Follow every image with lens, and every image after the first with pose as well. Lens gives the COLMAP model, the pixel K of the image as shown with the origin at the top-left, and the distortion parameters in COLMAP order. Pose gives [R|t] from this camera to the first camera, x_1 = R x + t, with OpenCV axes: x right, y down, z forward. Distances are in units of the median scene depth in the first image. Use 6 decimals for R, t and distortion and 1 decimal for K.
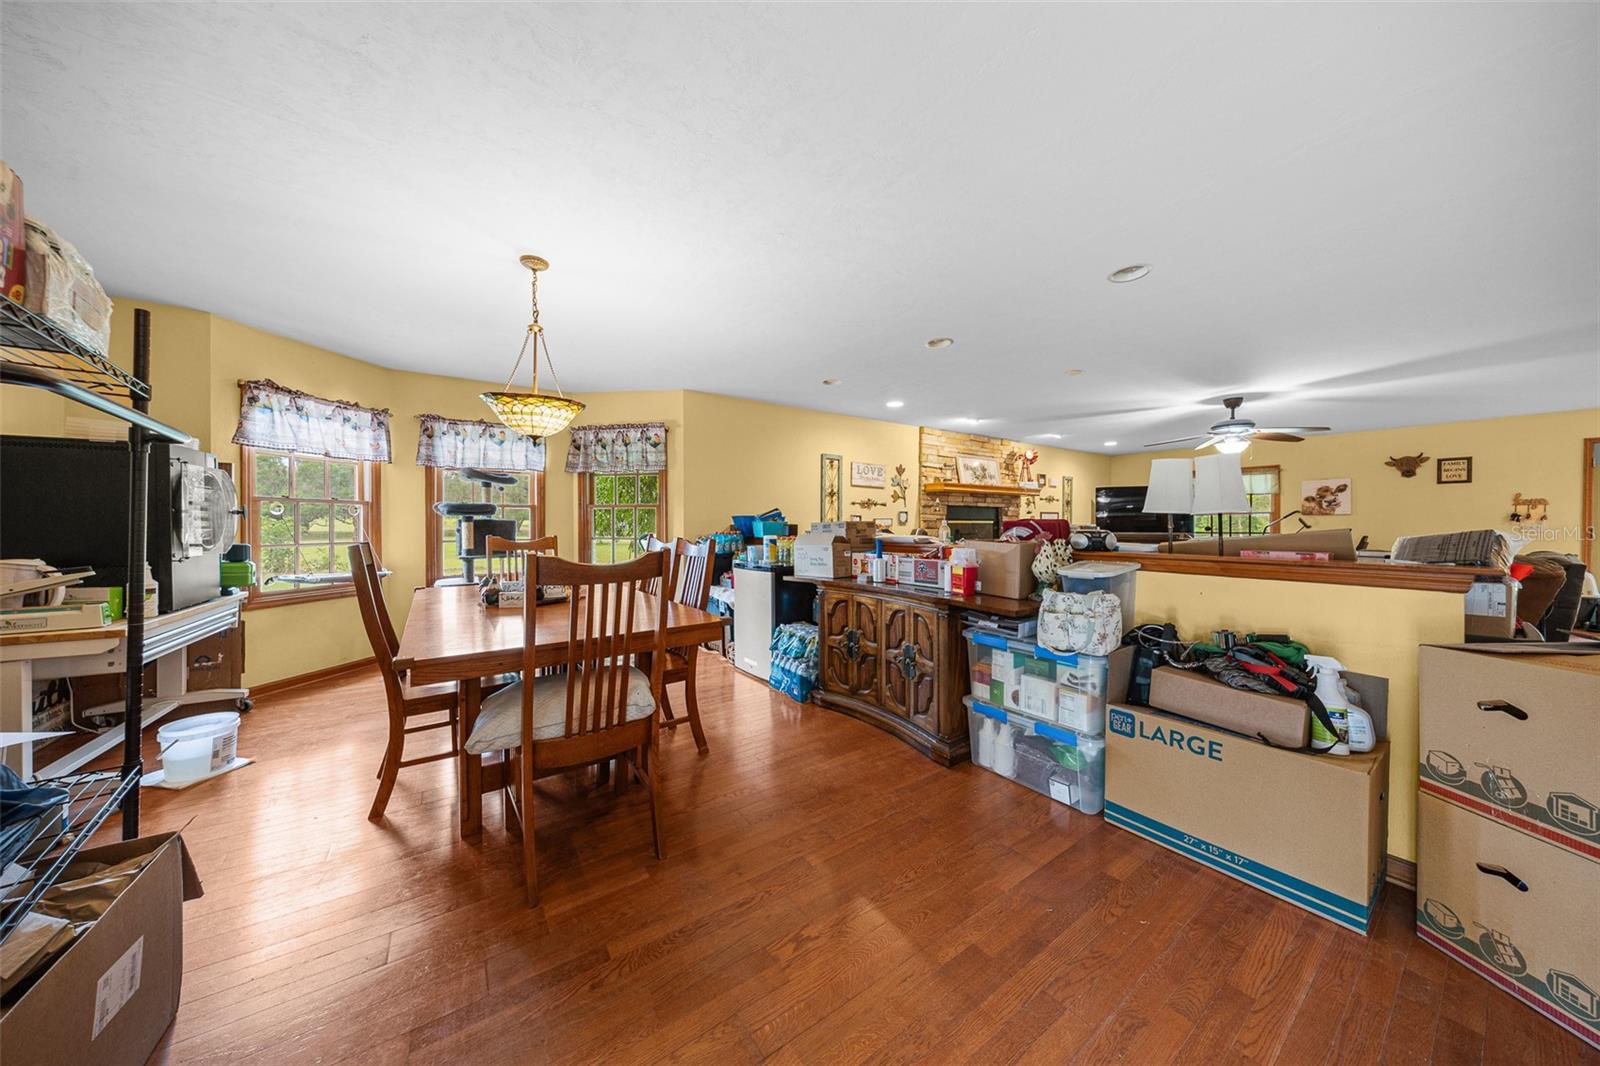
lens RADIAL K [[511.2, 0, 800.2], [0, 511.2, 527.6], [0, 0, 1]] dist [-0.004819, -0.000016]
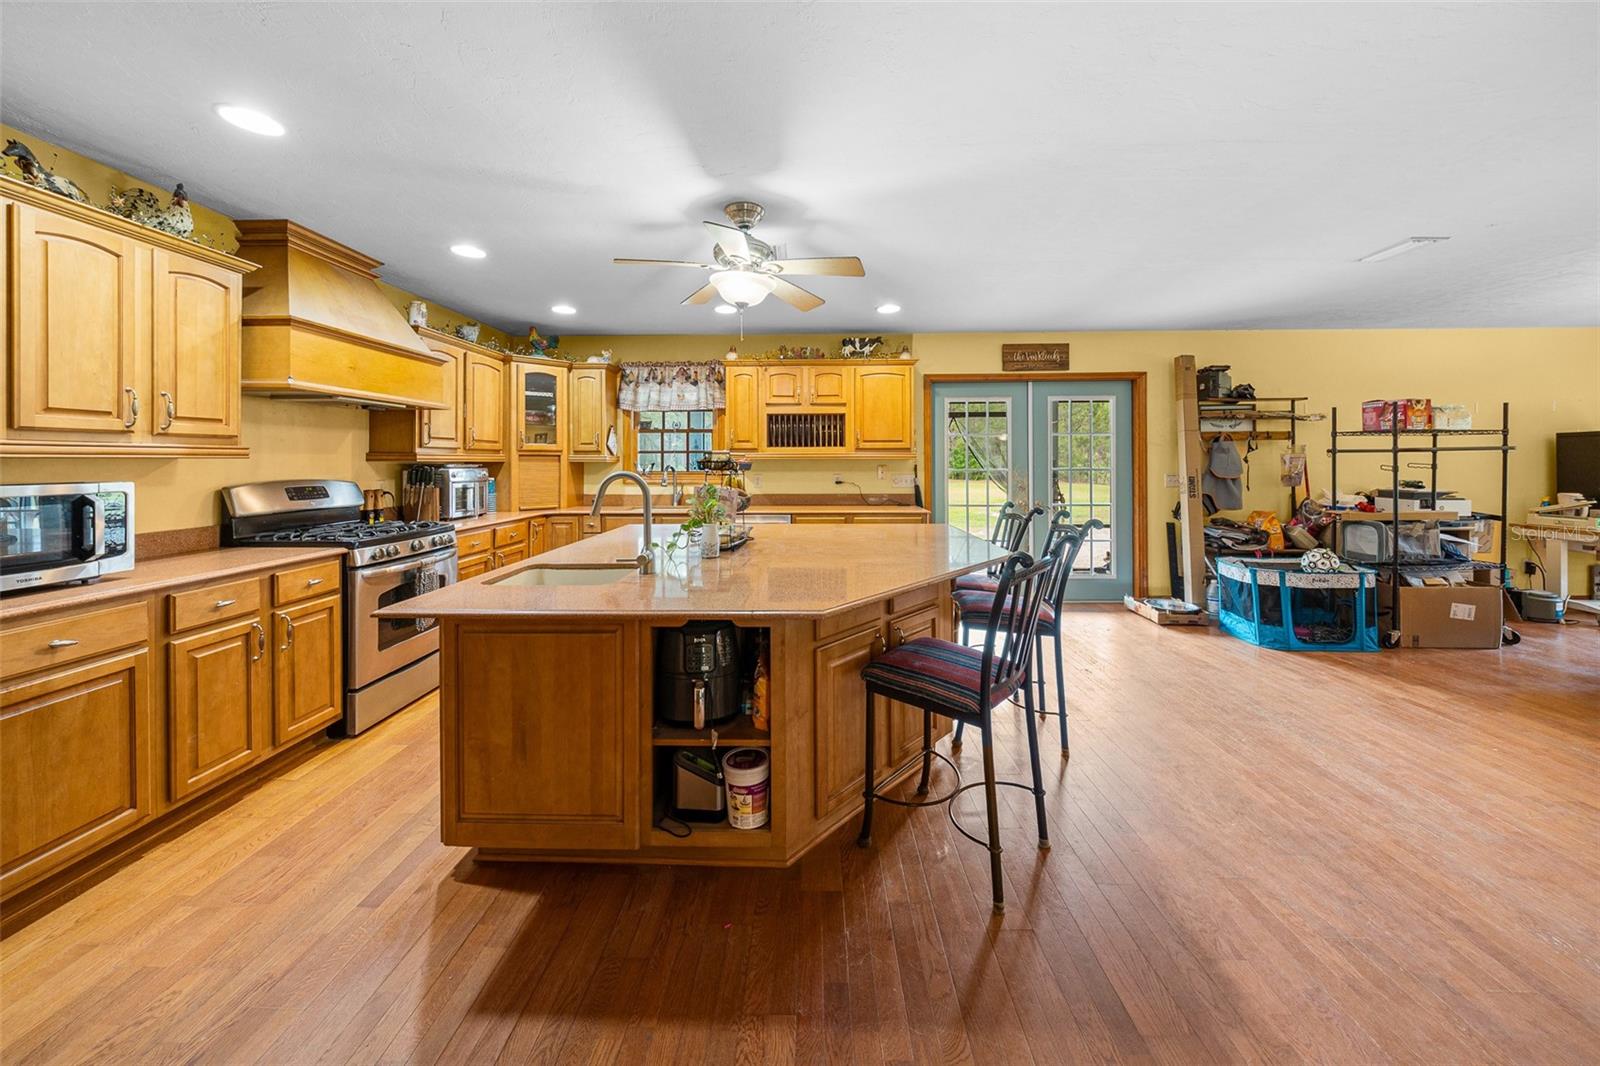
lens RADIAL K [[578.7, 0, 802.2], [0, 578.7, 461.2], [0, 0, 1]] dist [0.000086, -0.002925]
pose [[-0.588956, -0.000094, -0.808165, 0.949447], [-0.003892, 0.999989, 0.002721, -0.025173], [0.808156, 0.004748, -0.588950, -0.056420]]
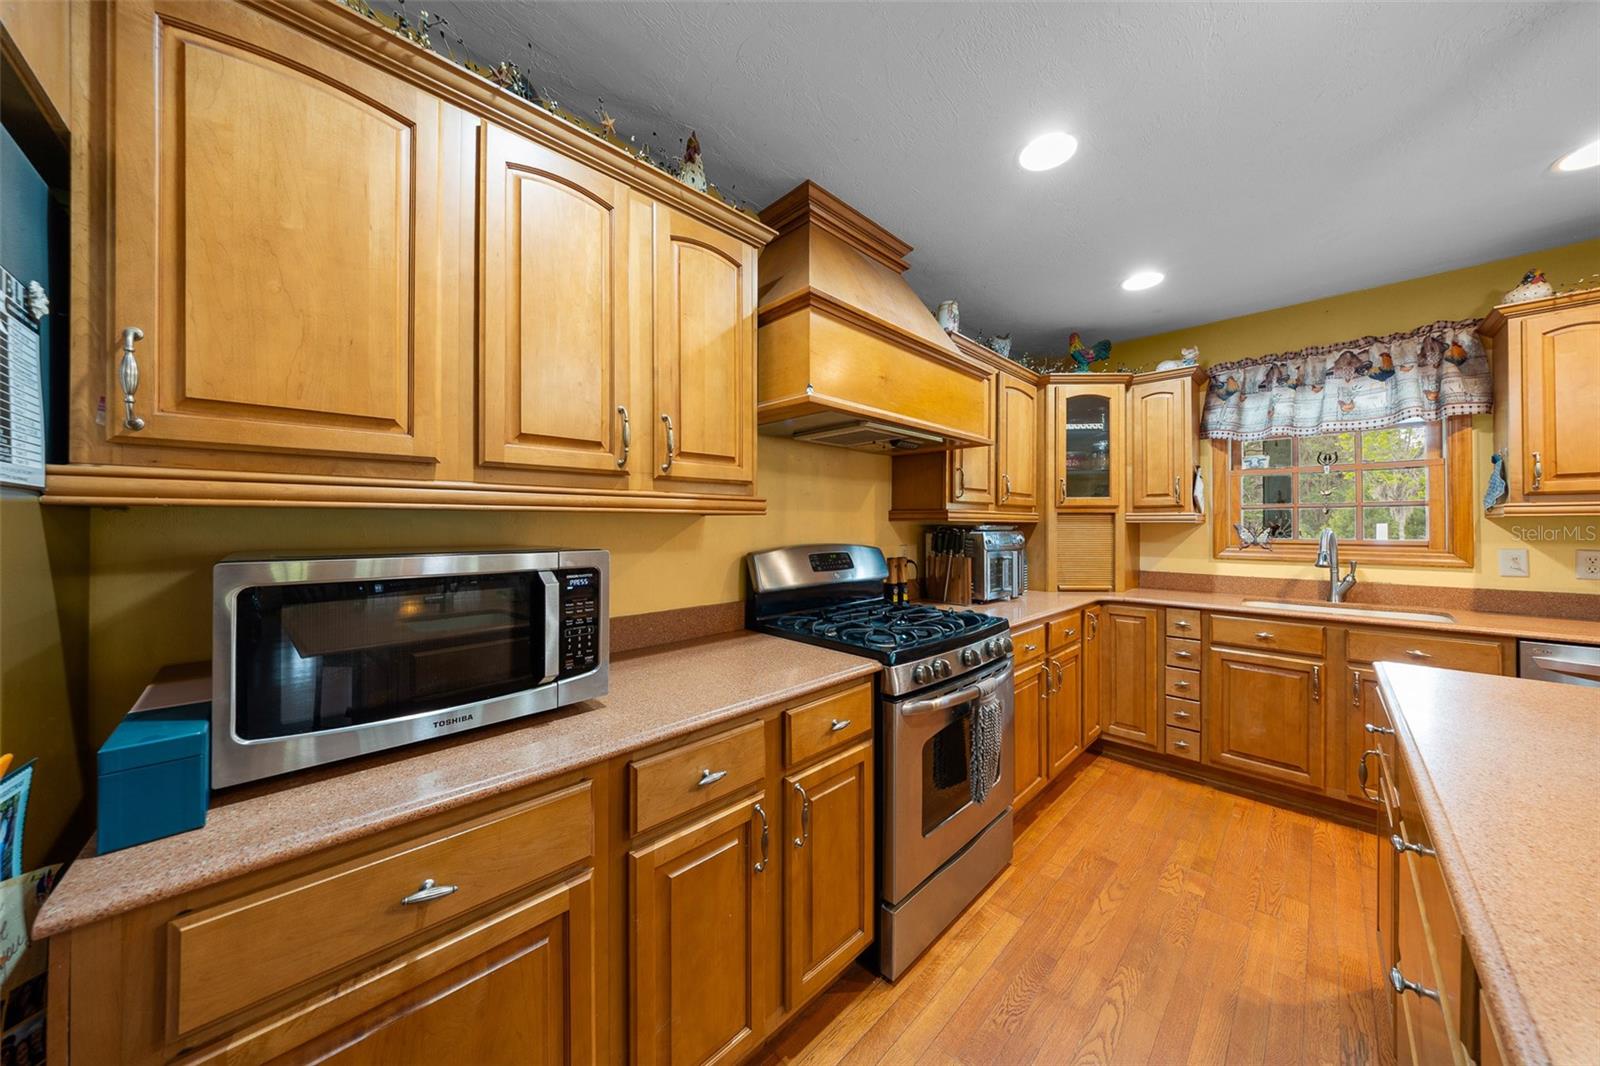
lens RADIAL K [[519.3, 0, 798.3], [0, 519.3, 524.5], [0, 0, 1]] dist [-0.006846, -0.000074]
pose [[-0.986754, 0.000150, -0.162226, 0.852648], [-0.000505, 0.999992, 0.003998, -0.019609], [0.162225, 0.004027, -0.986746, -0.453364]]
